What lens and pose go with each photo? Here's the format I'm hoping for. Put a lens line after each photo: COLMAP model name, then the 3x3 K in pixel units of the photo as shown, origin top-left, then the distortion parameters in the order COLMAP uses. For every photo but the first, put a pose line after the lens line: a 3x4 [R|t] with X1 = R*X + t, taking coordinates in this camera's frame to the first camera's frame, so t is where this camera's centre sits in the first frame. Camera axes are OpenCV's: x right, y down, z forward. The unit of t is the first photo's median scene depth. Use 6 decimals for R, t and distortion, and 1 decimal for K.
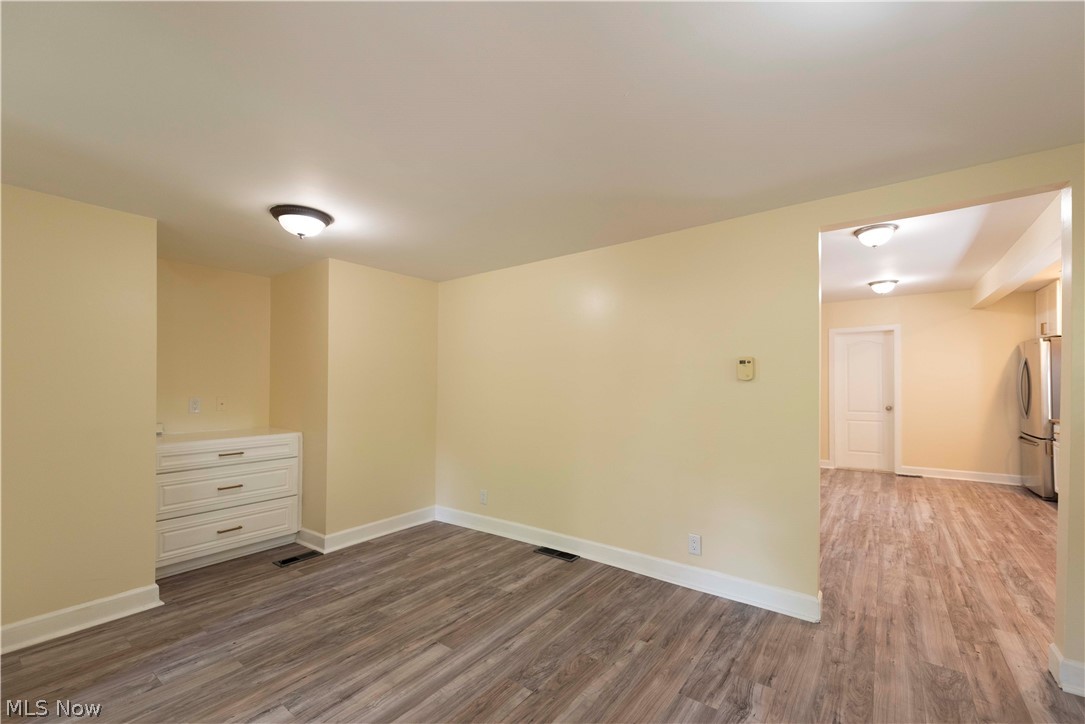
lens RADIAL K [[443.3, 0, 542.5], [0, 443.3, 362.0], [0, 0, 1]] dist [0.000634, -0.000456]
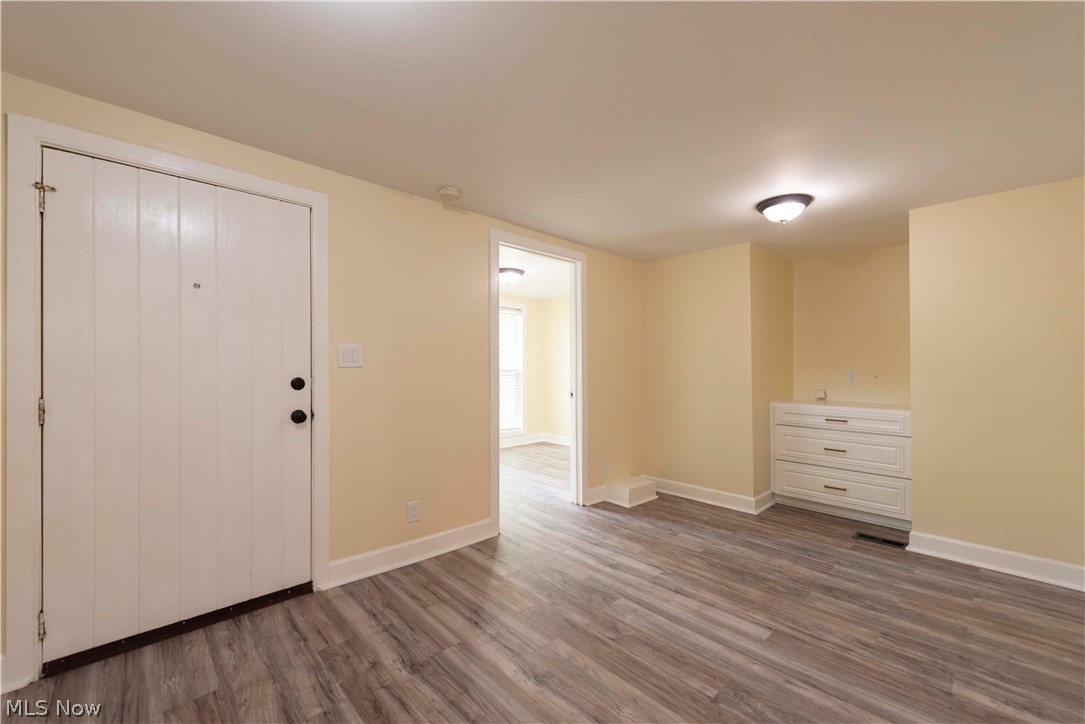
lens RADIAL K [[443.3, 0, 542.5], [0, 443.3, 362.0], [0, 0, 1]] dist [0.000634, -0.000456]
pose [[-0.153958, -0.004829, -0.988066, 0.711437], [0.039127, 0.999174, -0.010980, 0.072852], [0.987302, -0.040350, -0.153642, 0.672871]]
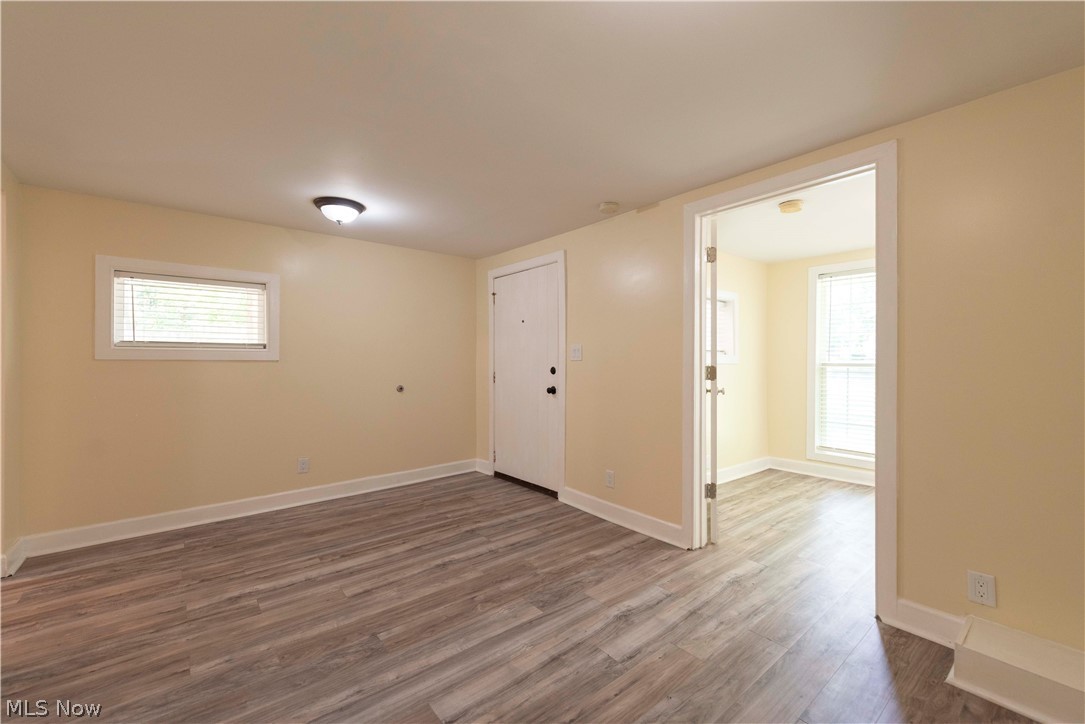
lens RADIAL K [[445.0, 0, 560.0], [0, 445.0, 360.1], [0, 0, 1]] dist [0.000804, -0.000151]
pose [[-0.980423, 0.001388, 0.196896, -0.512976], [-0.007062, 0.999084, -0.042211, 0.125719], [-0.196774, -0.042775, -0.979515, 1.570235]]
